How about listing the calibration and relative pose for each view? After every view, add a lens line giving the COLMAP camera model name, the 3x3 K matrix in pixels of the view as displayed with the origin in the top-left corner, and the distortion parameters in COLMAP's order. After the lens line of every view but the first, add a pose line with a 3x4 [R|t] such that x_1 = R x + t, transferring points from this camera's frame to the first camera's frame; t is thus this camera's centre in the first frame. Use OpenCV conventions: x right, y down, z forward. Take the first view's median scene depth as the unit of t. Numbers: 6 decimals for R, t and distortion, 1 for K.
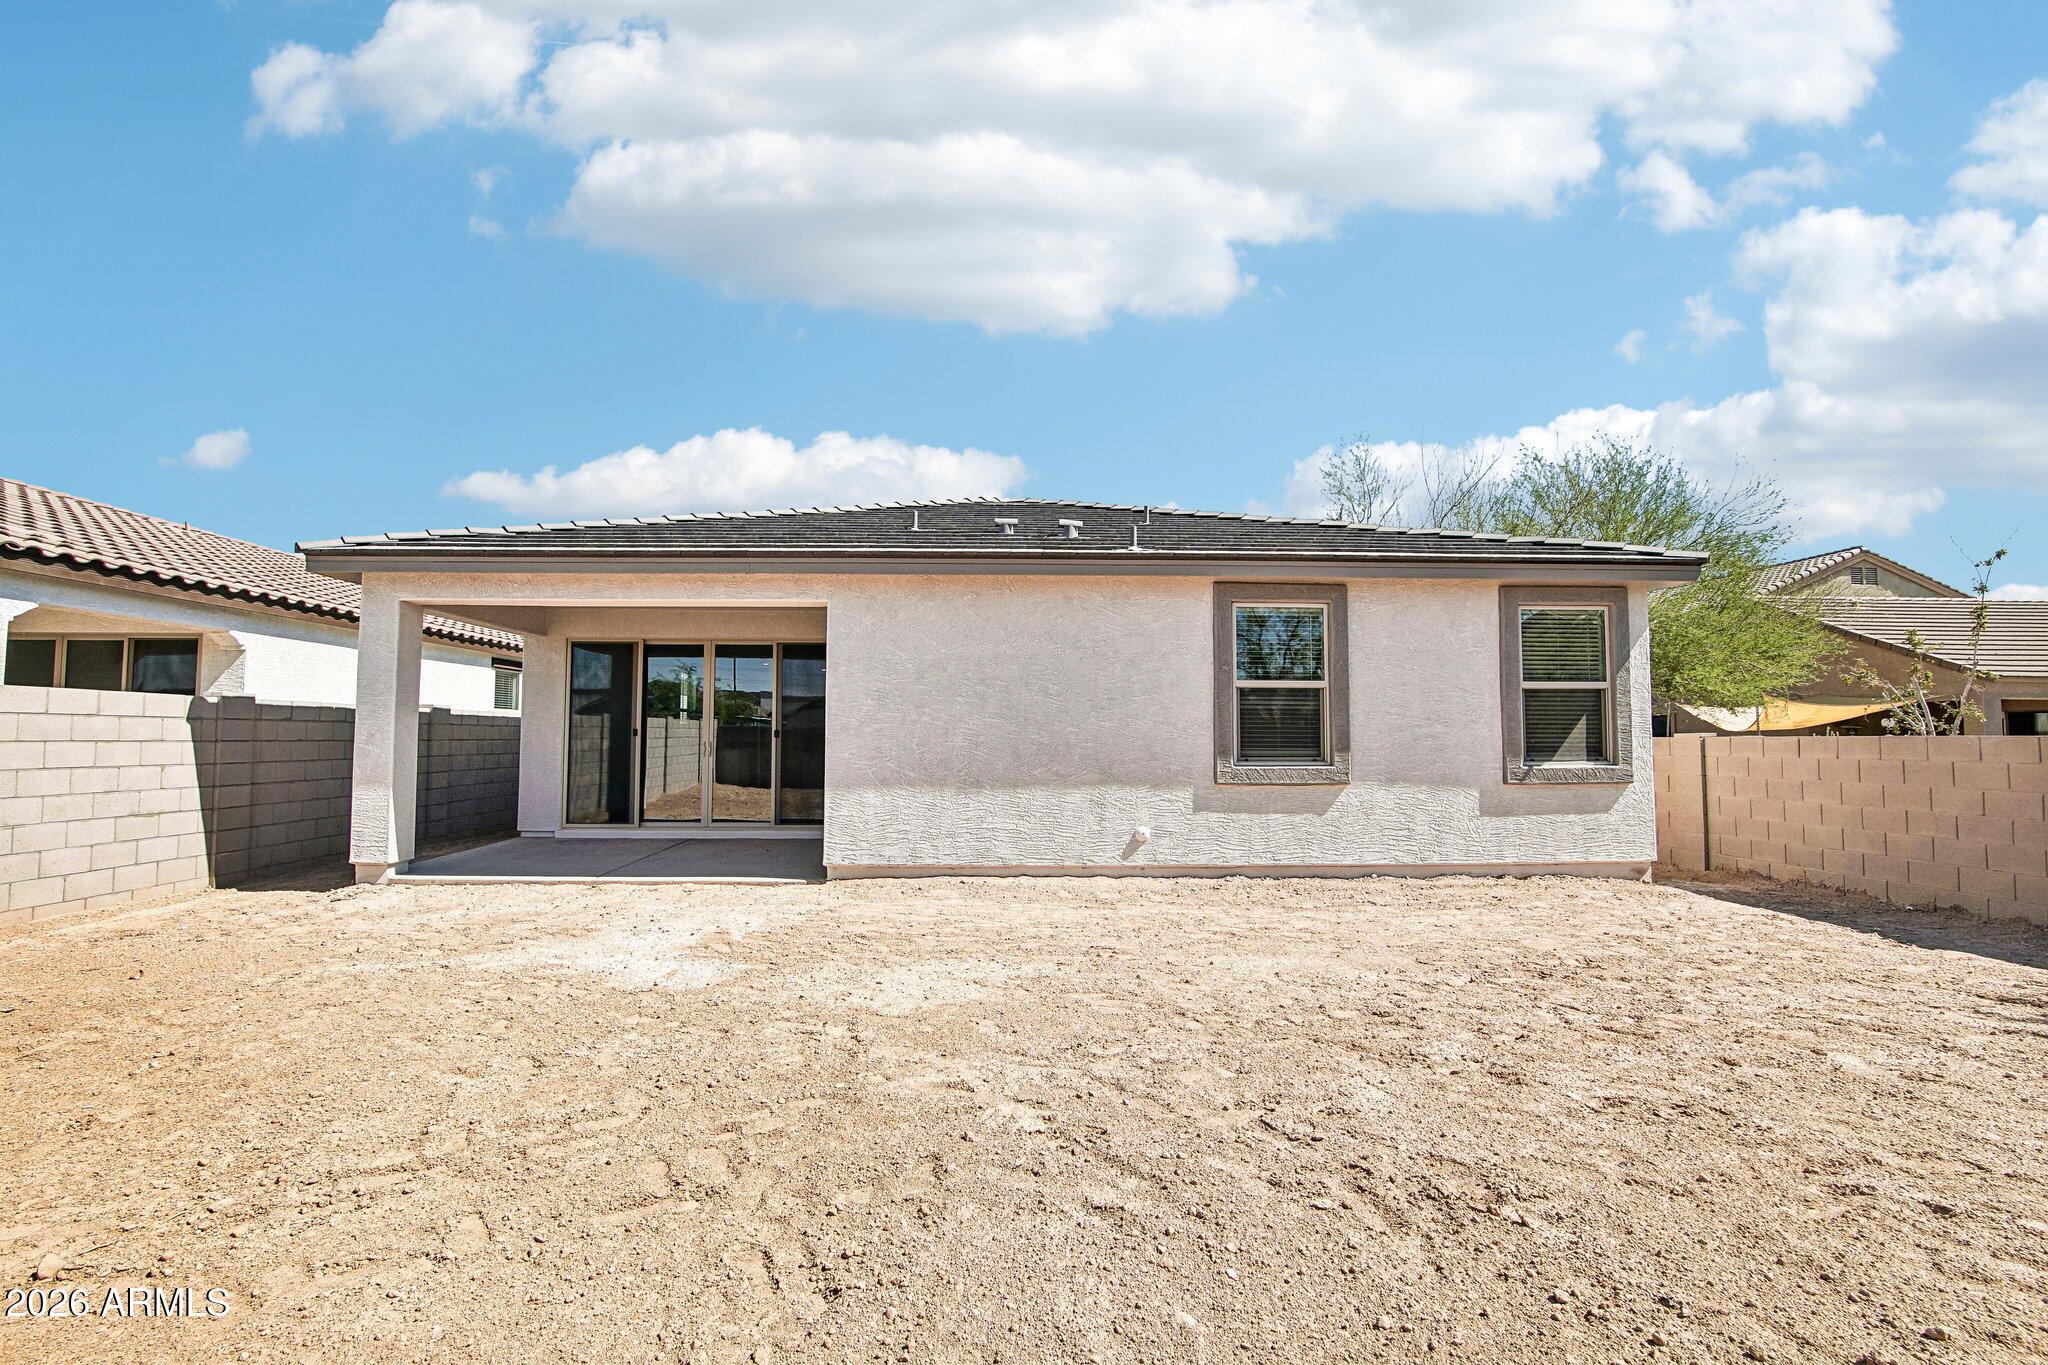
lens RADIAL K [[910.4, 0, 1001.3], [0, 910.4, 689.1], [0, 0, 1]] dist [-0.033493, 0.005189]
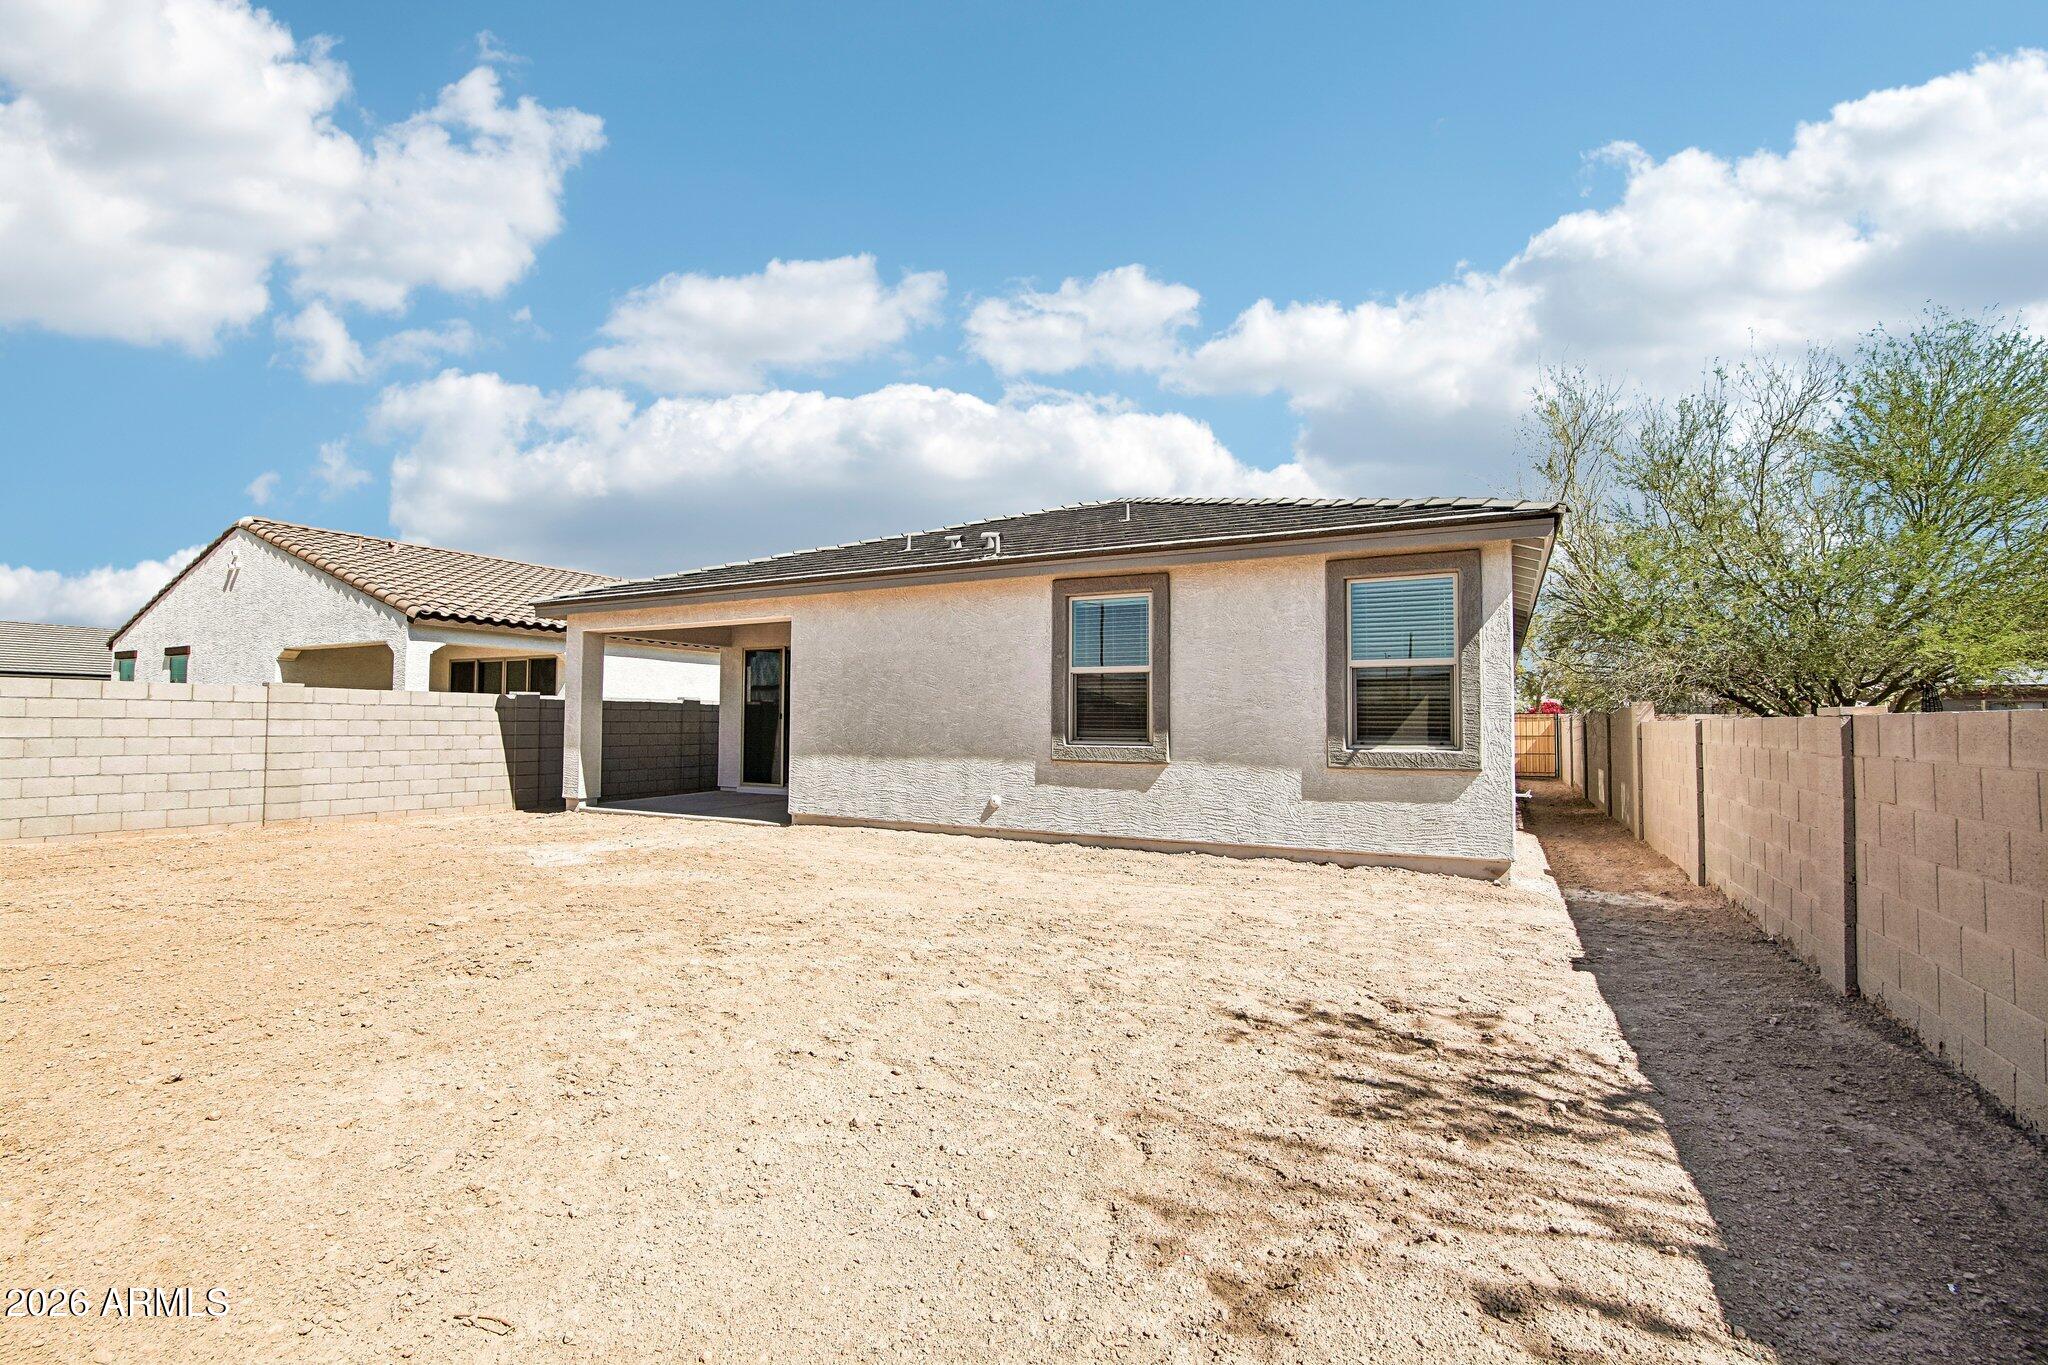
lens RADIAL K [[910.4, 0, 1001.3], [0, 910.4, 689.1], [0, 0, 1]] dist [-0.033493, 0.005189]
pose [[0.867660, -0.016159, -0.496896, 0.741352], [0.023104, 0.999702, 0.007833, 0.006307], [0.496621, -0.018276, 0.867775, -0.008009]]
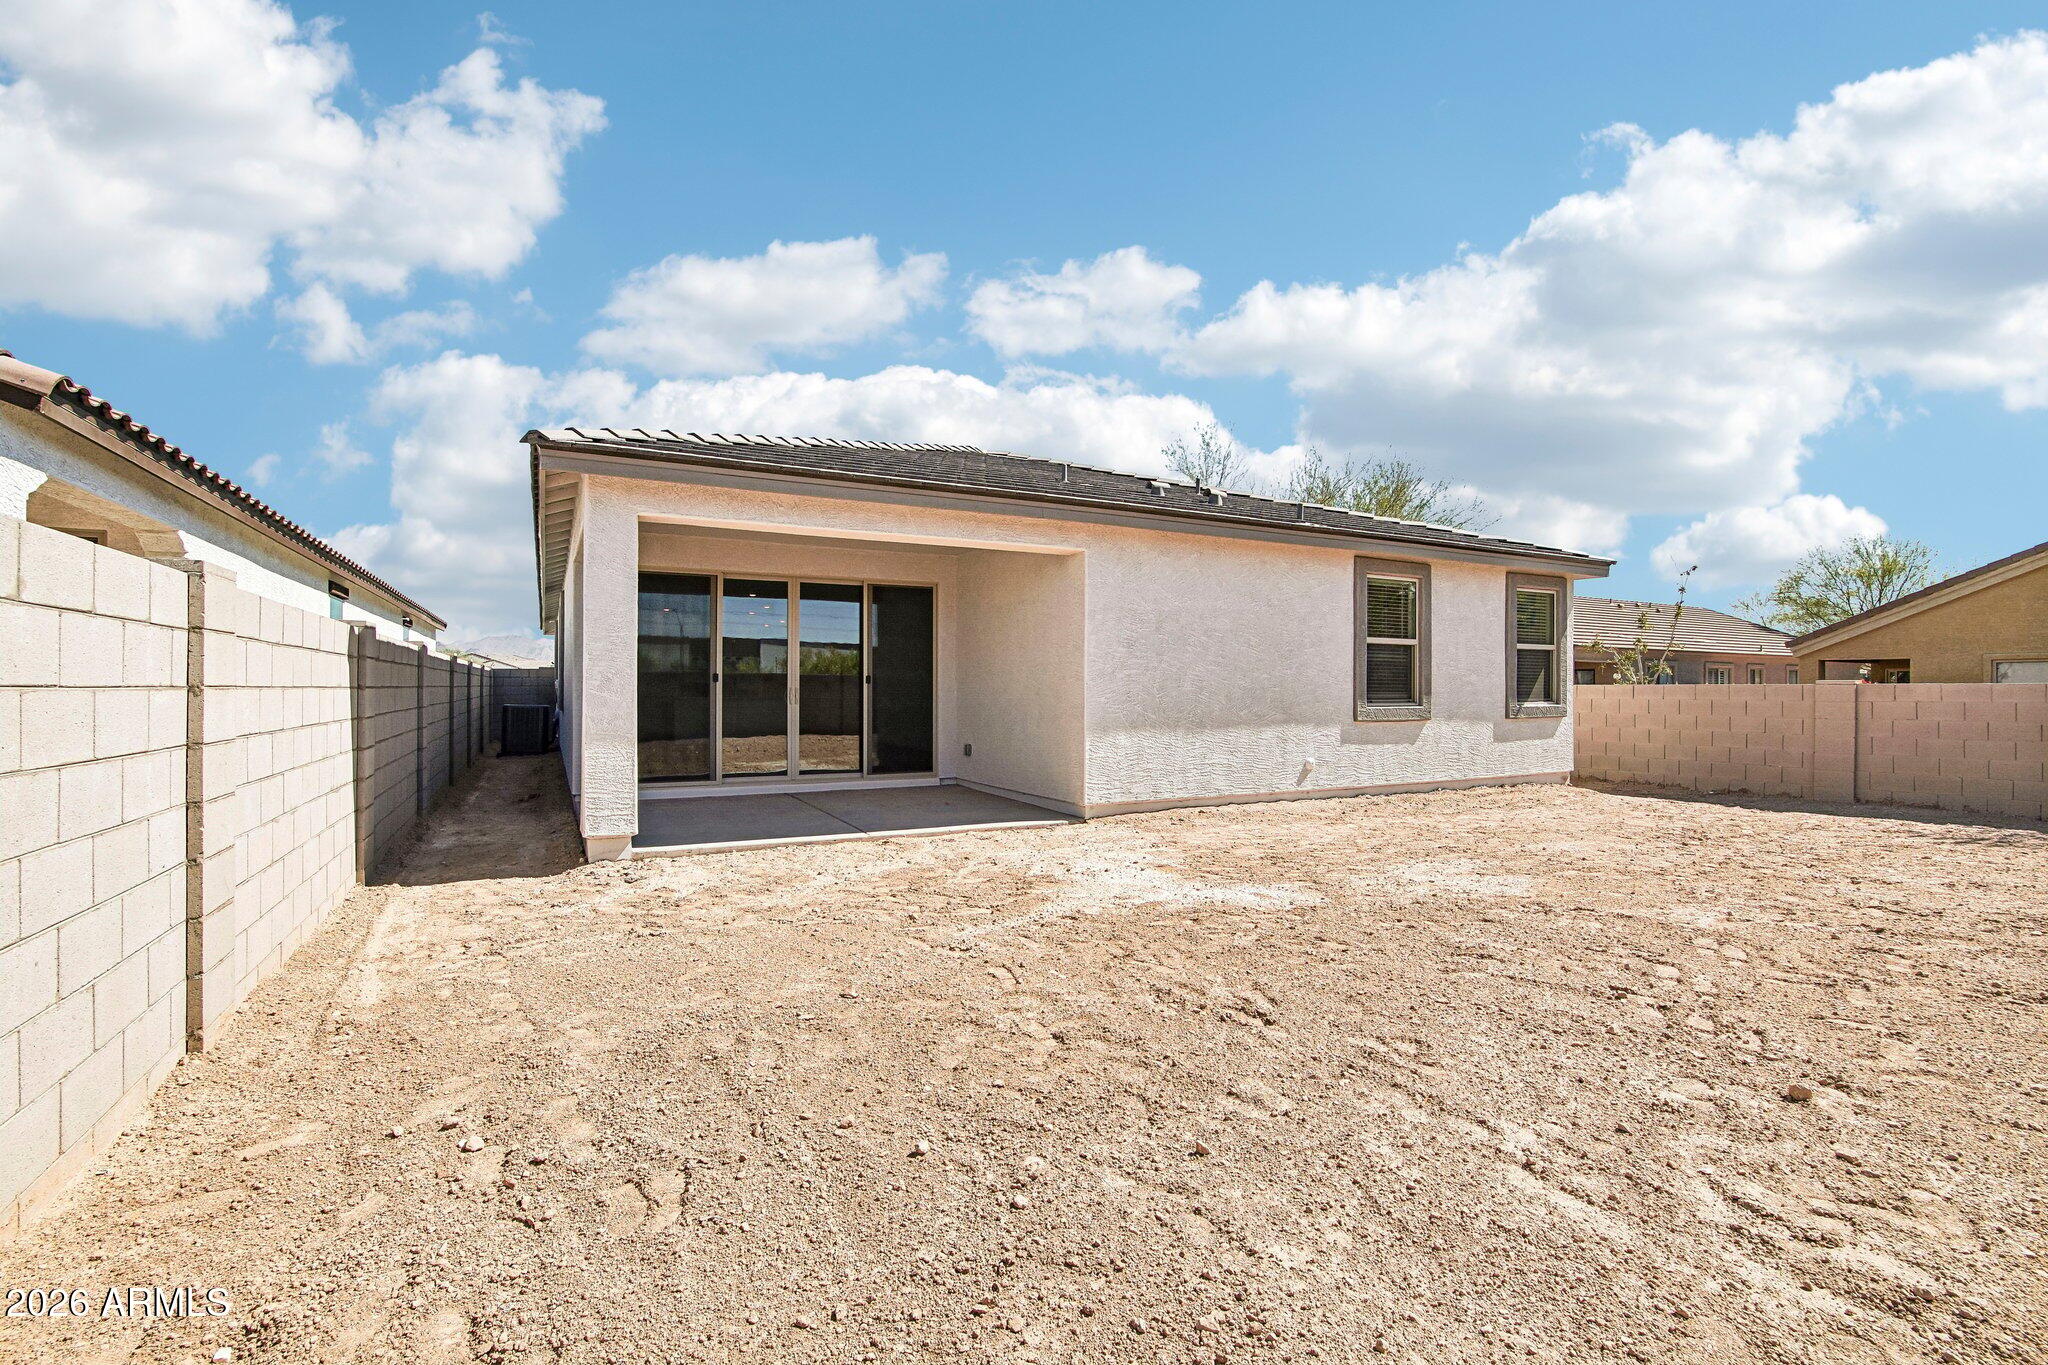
lens RADIAL K [[910.4, 0, 1001.3], [0, 910.4, 689.1], [0, 0, 1]] dist [-0.033493, 0.005189]
pose [[0.900774, -0.000643, 0.434287, -0.726016], [-0.023520, 0.998459, 0.050262, 0.010507], [-0.433650, -0.055489, 0.899371, 0.107871]]
